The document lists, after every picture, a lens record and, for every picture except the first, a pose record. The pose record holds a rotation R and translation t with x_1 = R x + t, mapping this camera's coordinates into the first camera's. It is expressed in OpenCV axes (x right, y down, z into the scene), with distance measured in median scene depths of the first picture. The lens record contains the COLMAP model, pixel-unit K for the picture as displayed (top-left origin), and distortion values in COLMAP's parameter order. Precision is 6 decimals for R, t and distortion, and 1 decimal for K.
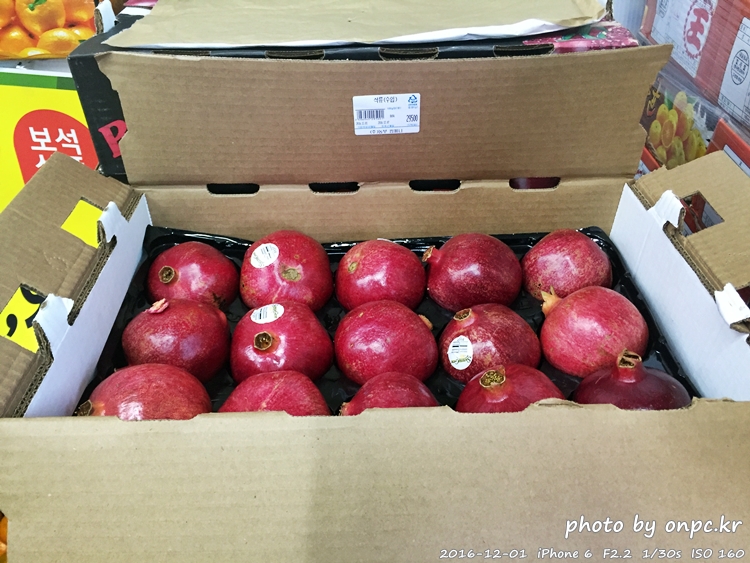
lens RADIAL K [[639.7, 0, 372.6], [0, 639.7, 281.5], [0, 0, 1]] dist [-0.012359, -0.011460]
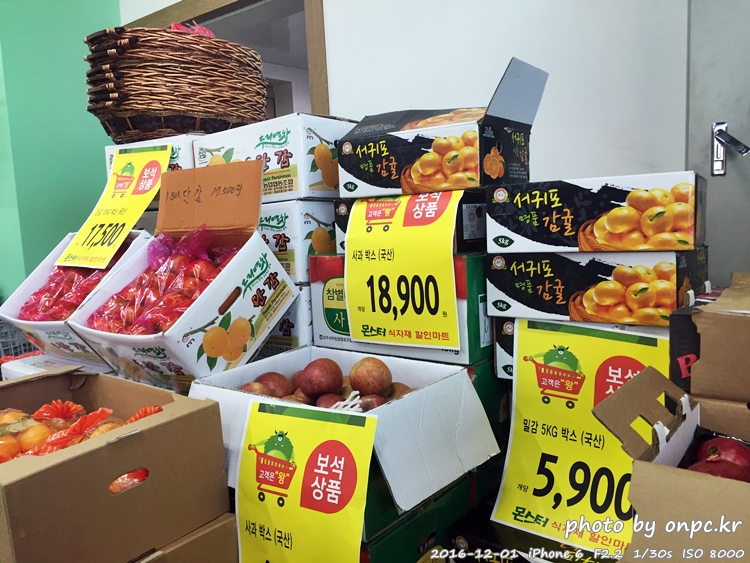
lens RADIAL K [[639.7, 0, 375.1], [0, 639.7, 279.8], [0, 0, 1]] dist [-0.012359, -0.011460]
pose [[0.777250, 0.032214, -0.628367, -0.014479], [-0.337932, 0.863793, -0.373717, 0.384318], [0.530739, 0.502816, 0.682269, -0.517150]]
